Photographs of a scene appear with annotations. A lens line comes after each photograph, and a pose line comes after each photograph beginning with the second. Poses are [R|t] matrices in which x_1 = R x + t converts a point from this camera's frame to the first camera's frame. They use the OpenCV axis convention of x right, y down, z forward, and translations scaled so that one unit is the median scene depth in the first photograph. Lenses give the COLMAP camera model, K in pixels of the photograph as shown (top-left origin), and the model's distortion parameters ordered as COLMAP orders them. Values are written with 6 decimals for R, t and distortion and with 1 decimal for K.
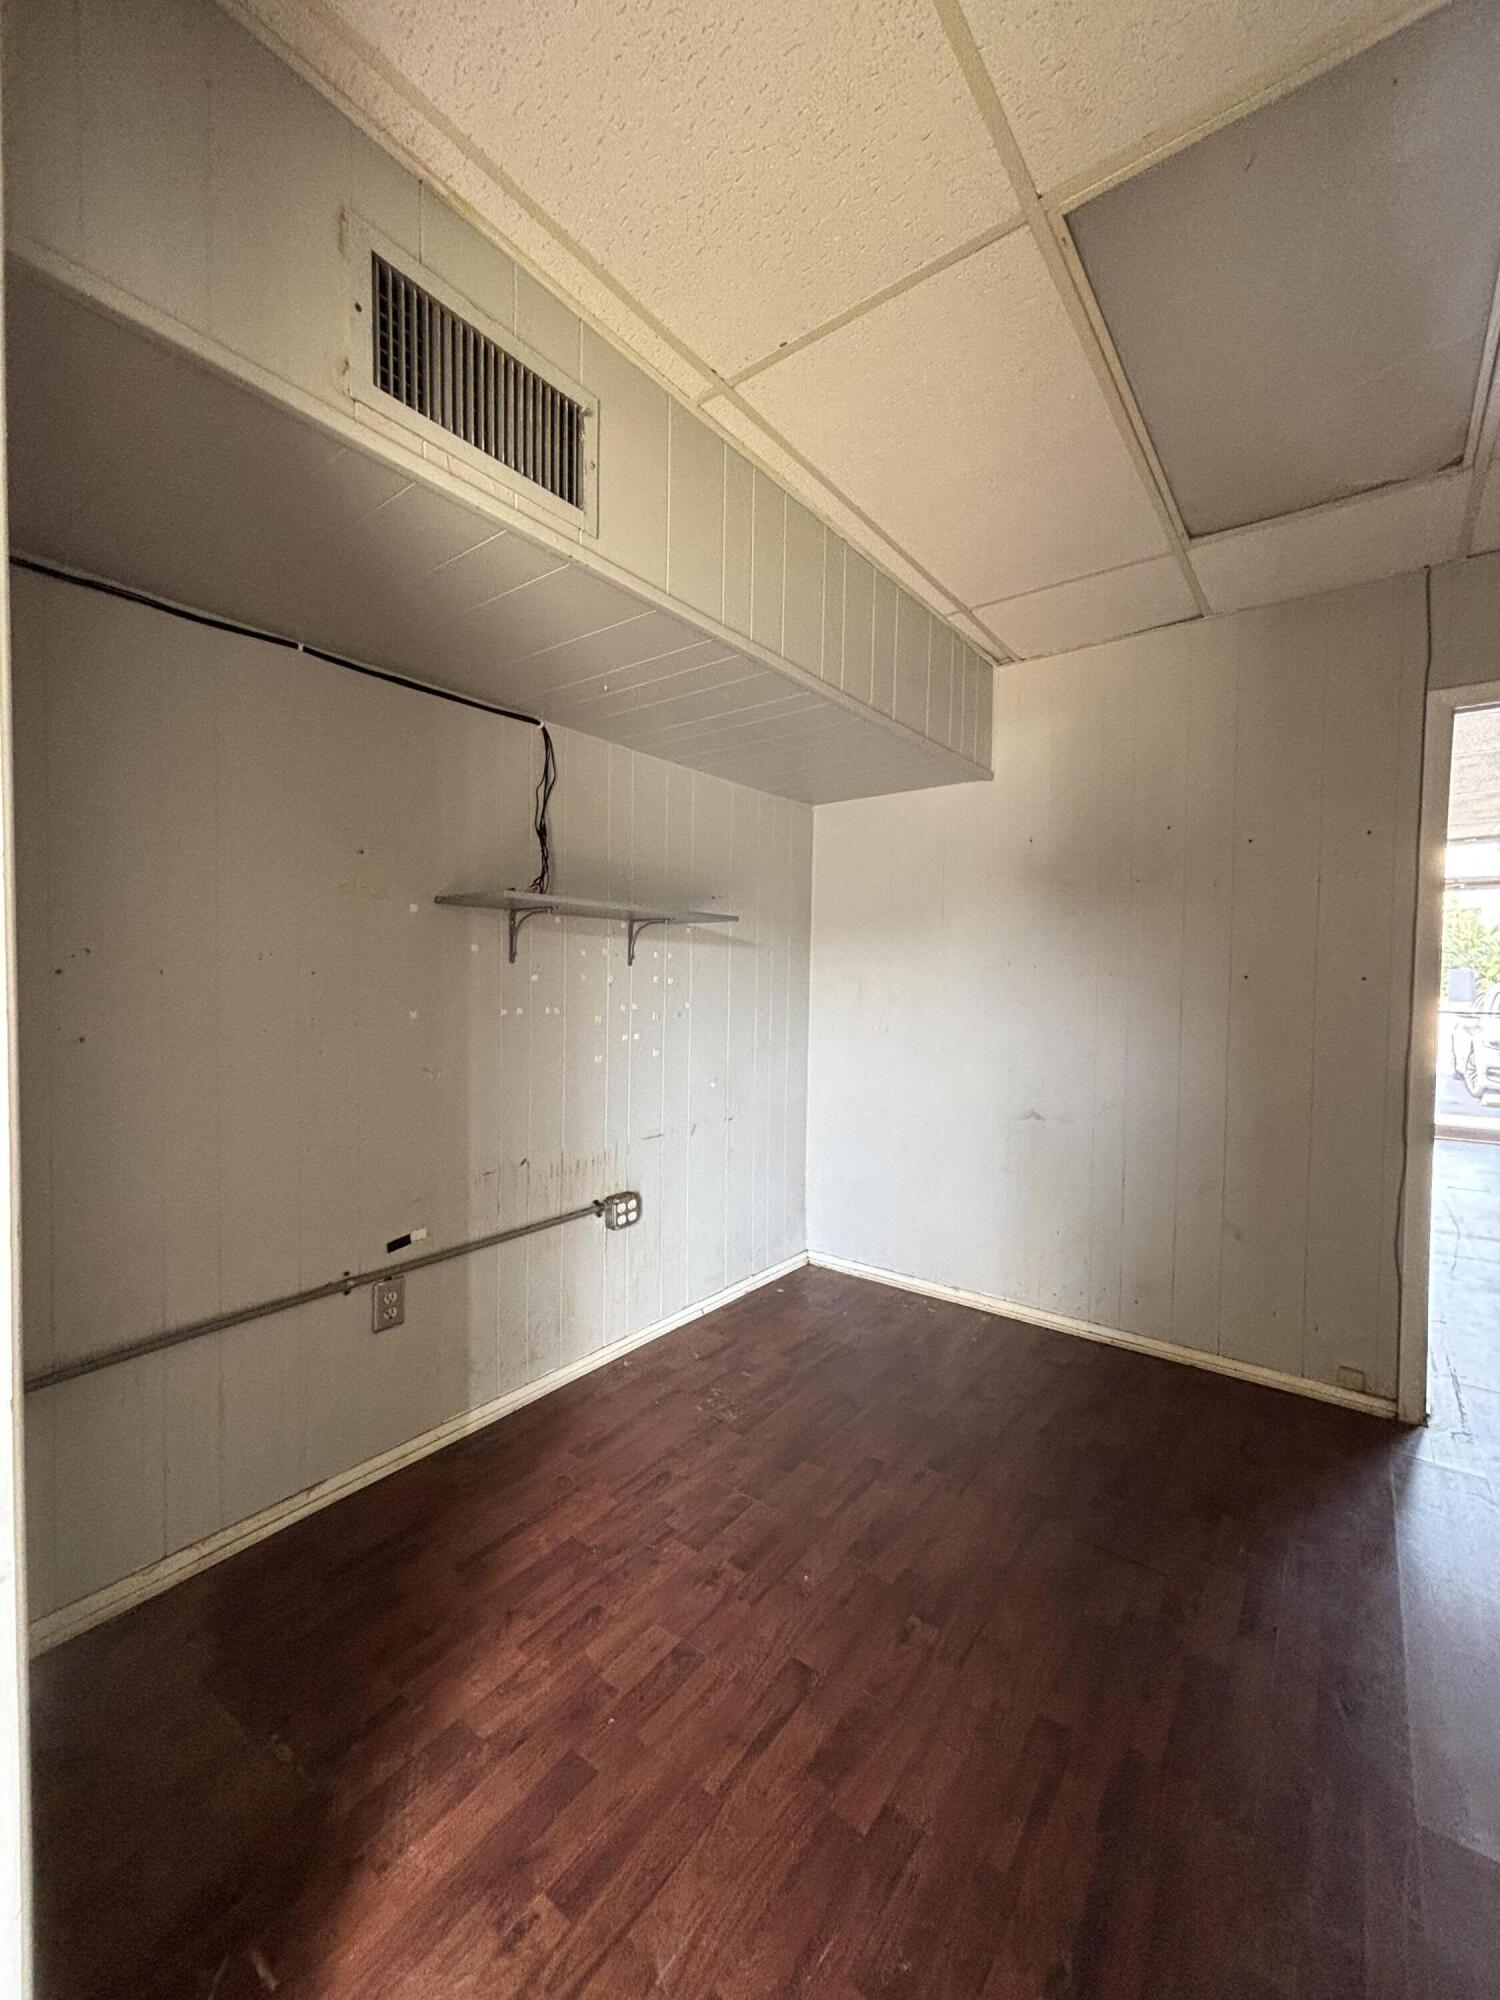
lens RADIAL K [[808.2, 0, 747.8], [0, 808.2, 1001.5], [0, 0, 1]] dist [-0.003455, 0.001296]
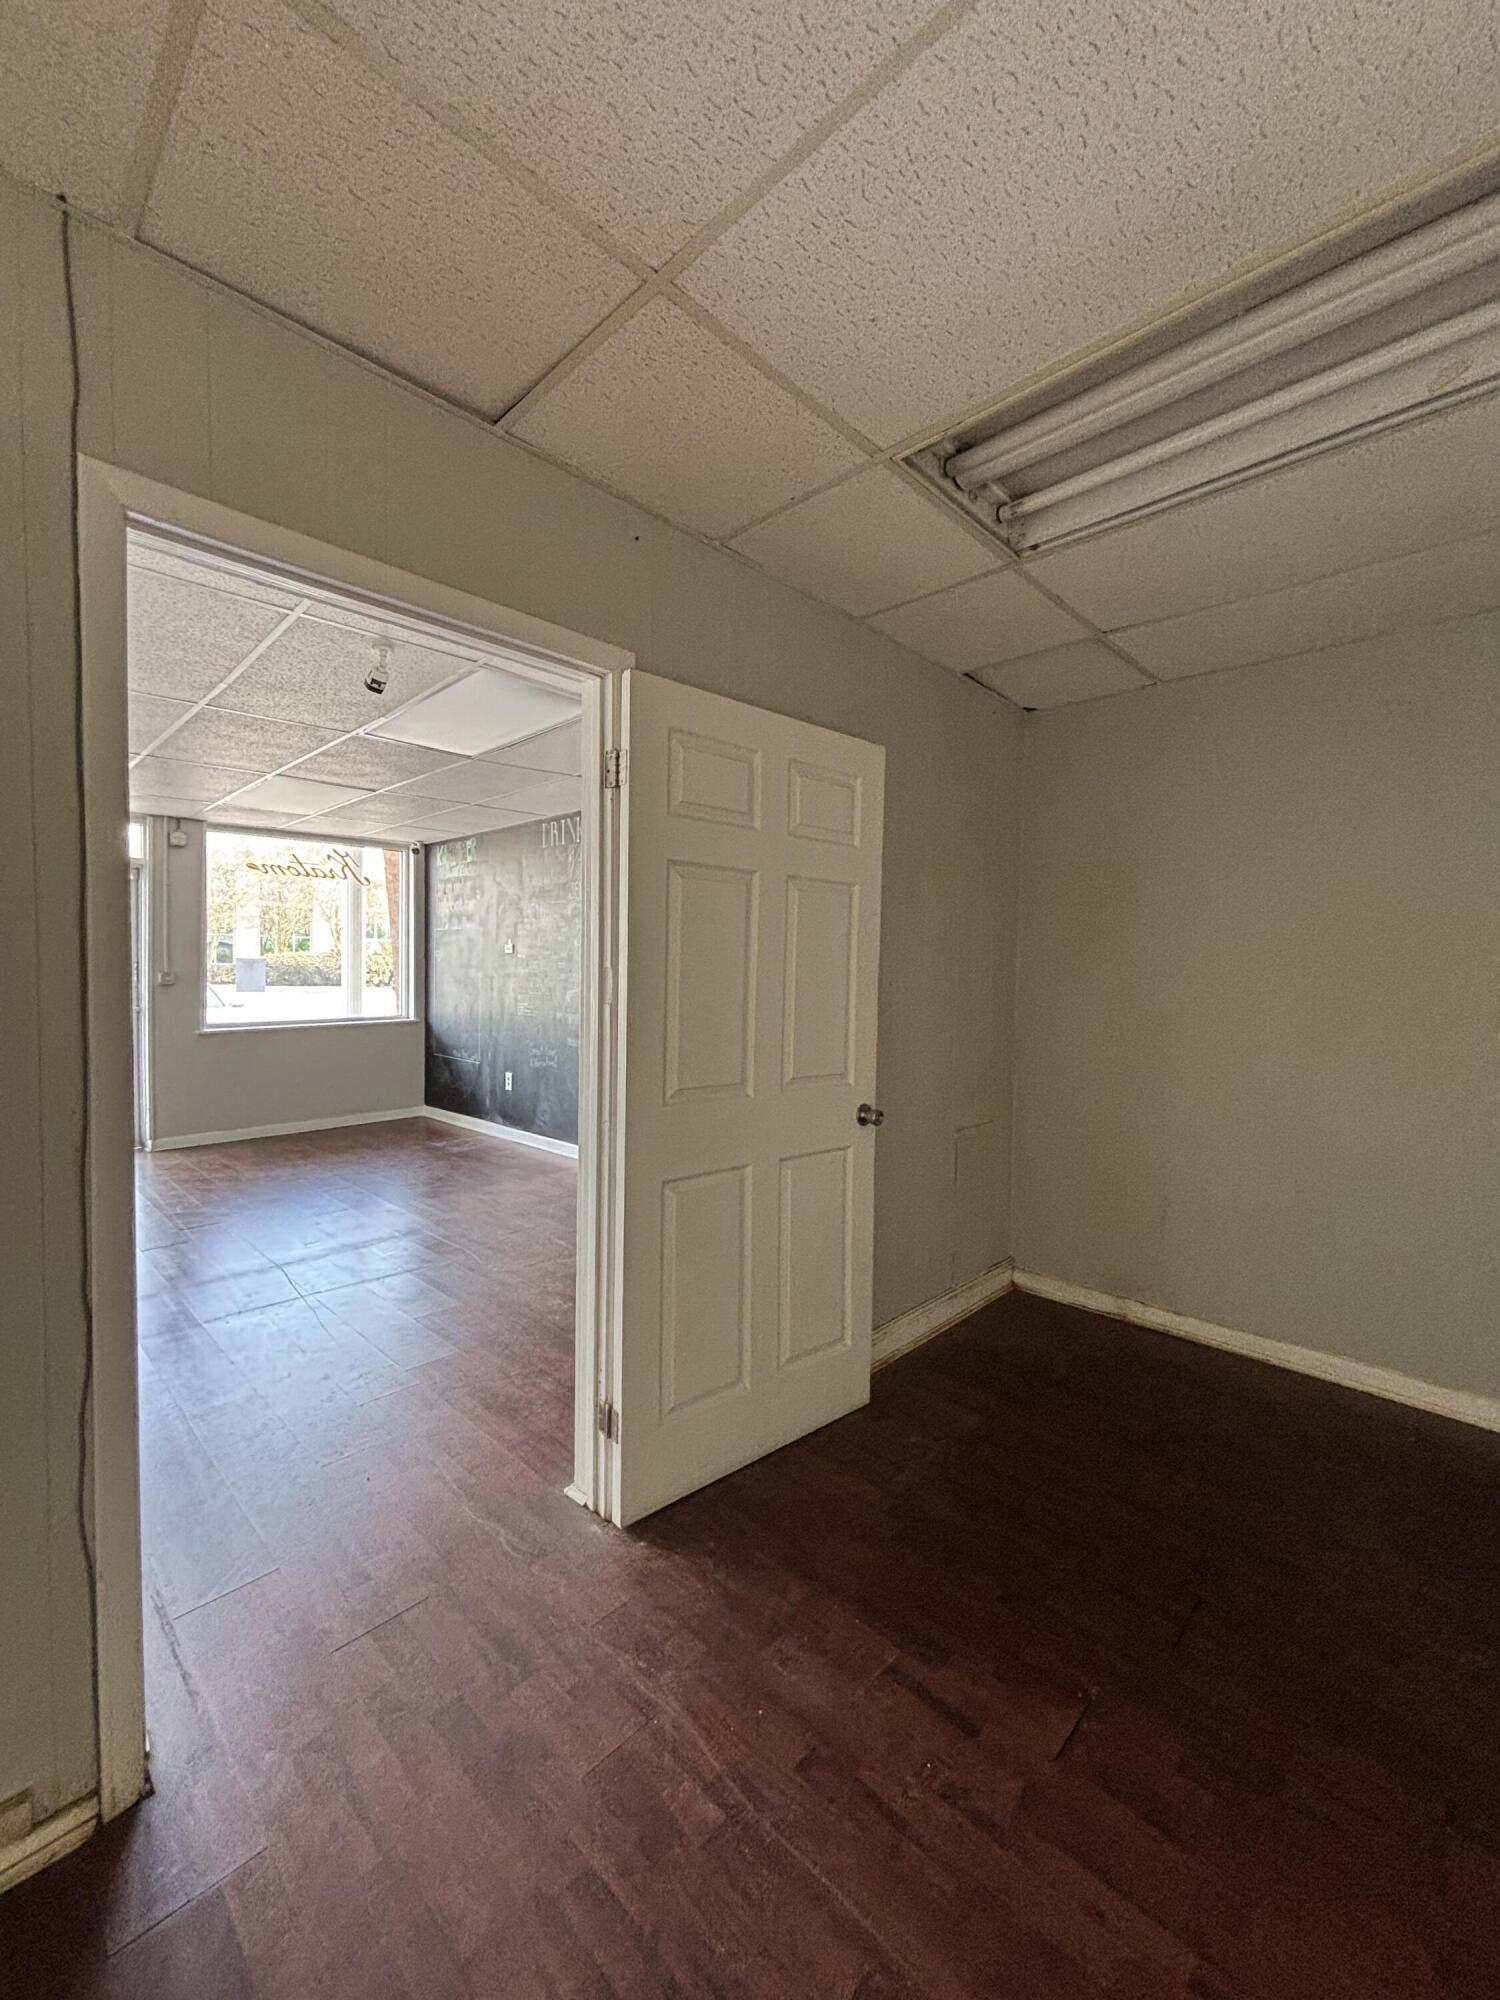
lens RADIAL K [[808.2, 0, 746.5], [0, 808.2, 997.7], [0, 0, 1]] dist [-0.003455, 0.001296]
pose [[0.118325, -0.042938, 0.992046, 0.349326], [0.028366, 0.998803, 0.039847, -0.039532], [-0.992570, 0.023426, 0.119401, 0.498701]]
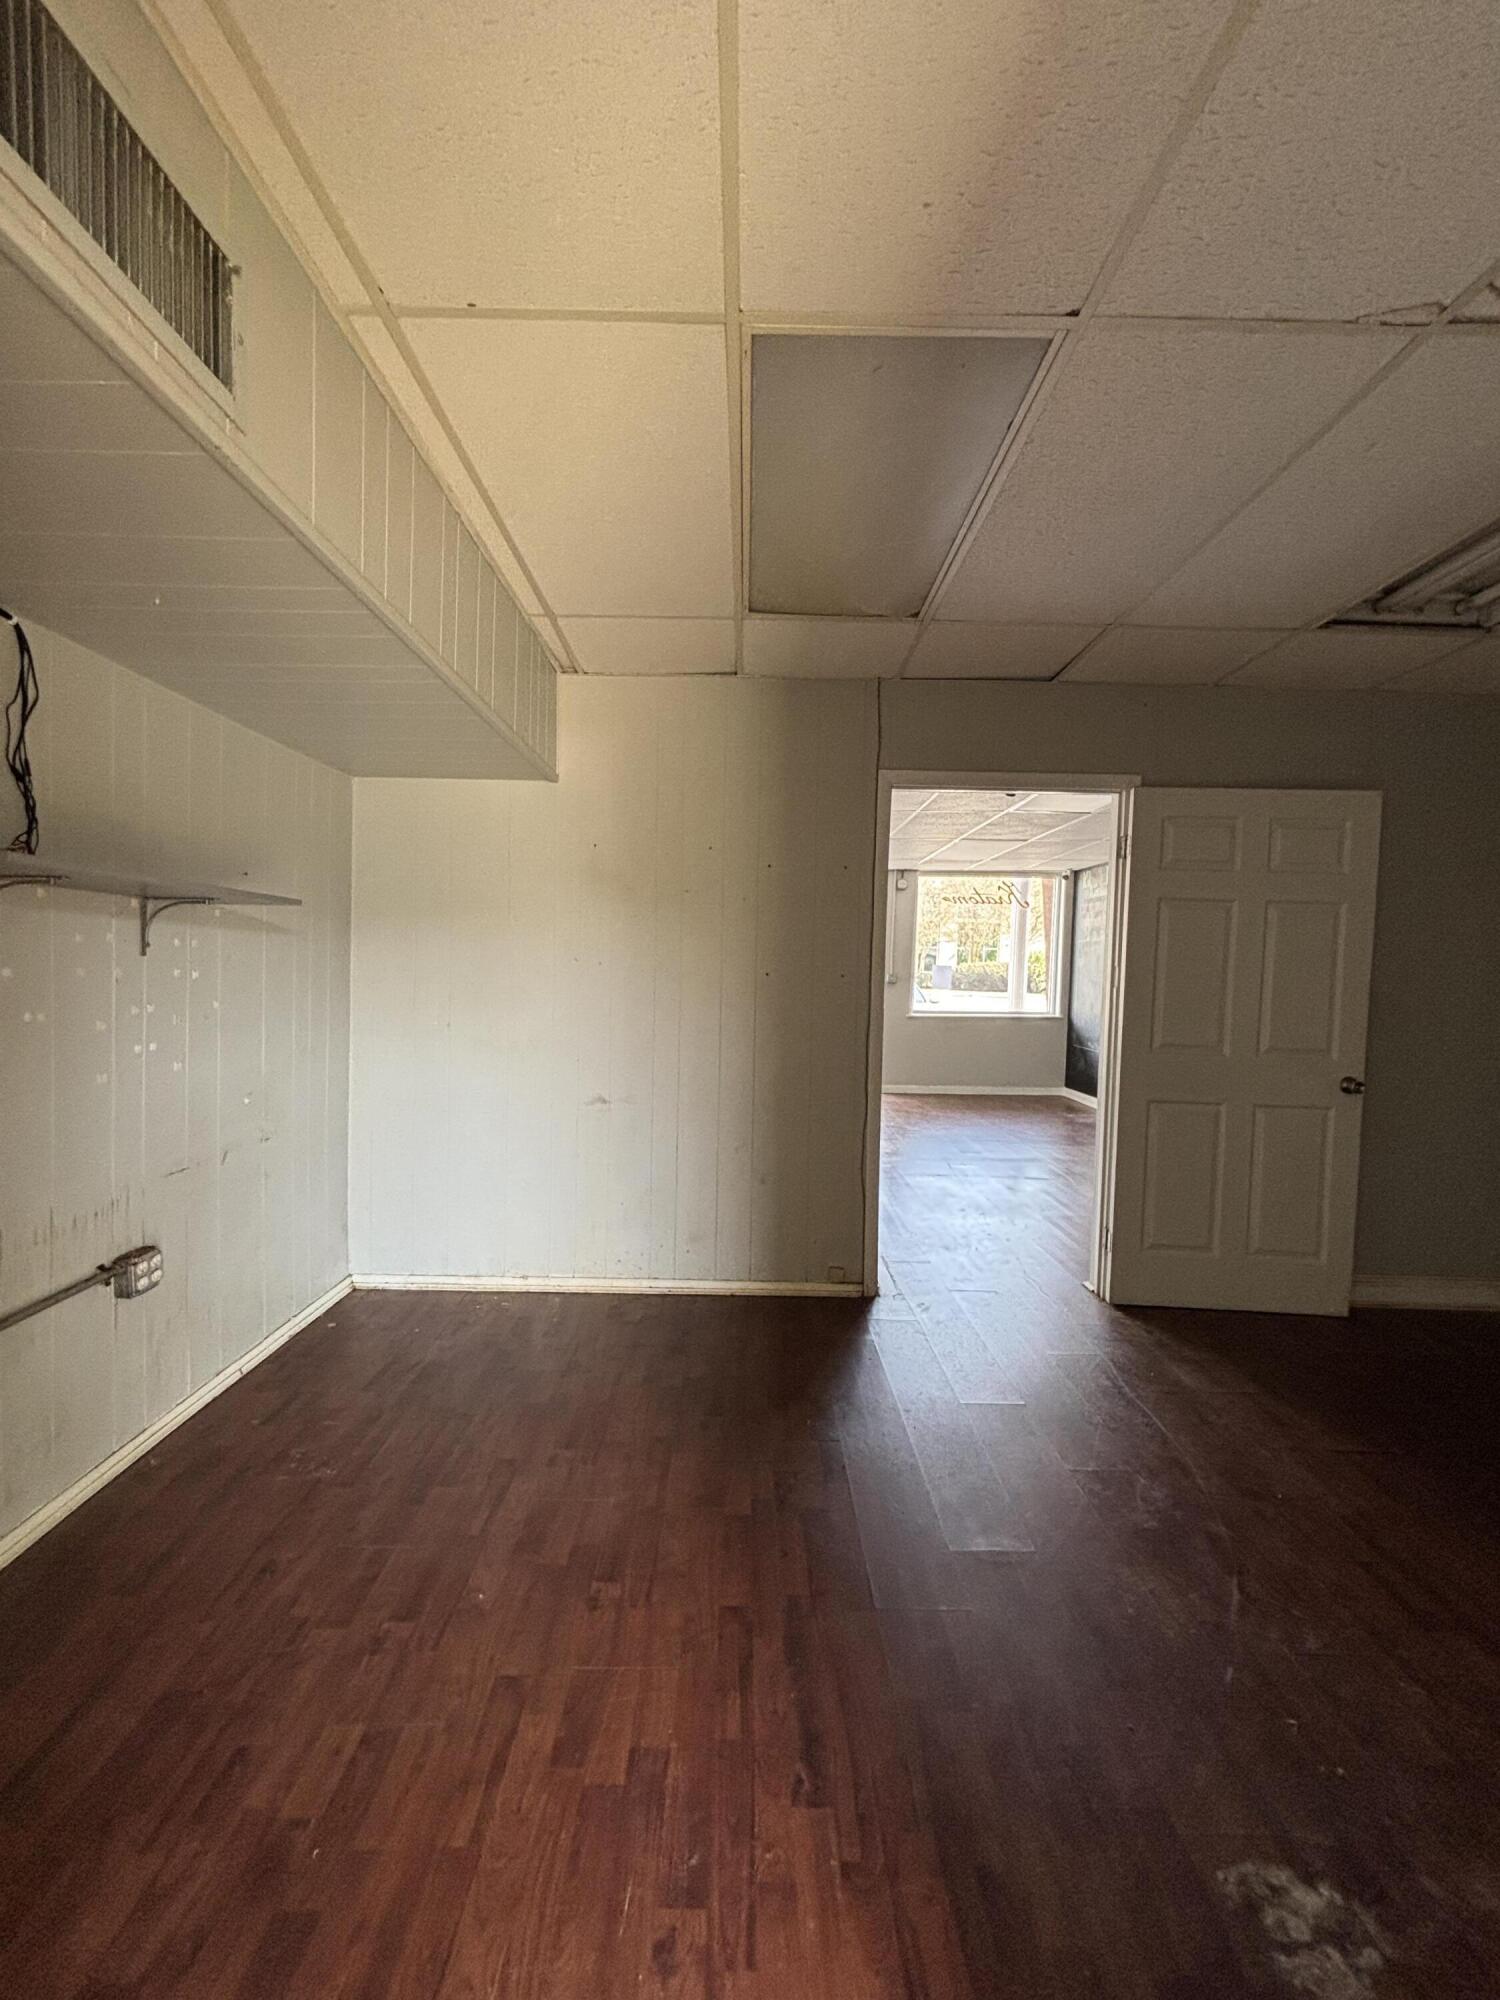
lens RADIAL K [[808.2, 0, 748.8], [0, 808.2, 1002.4], [0, 0, 1]] dist [-0.003455, 0.001296]
pose [[0.791959, -0.017526, 0.610322, -0.181392], [0.008771, 0.999811, 0.017330, -0.009149], [-0.610511, -0.008371, 0.791964, 0.031658]]
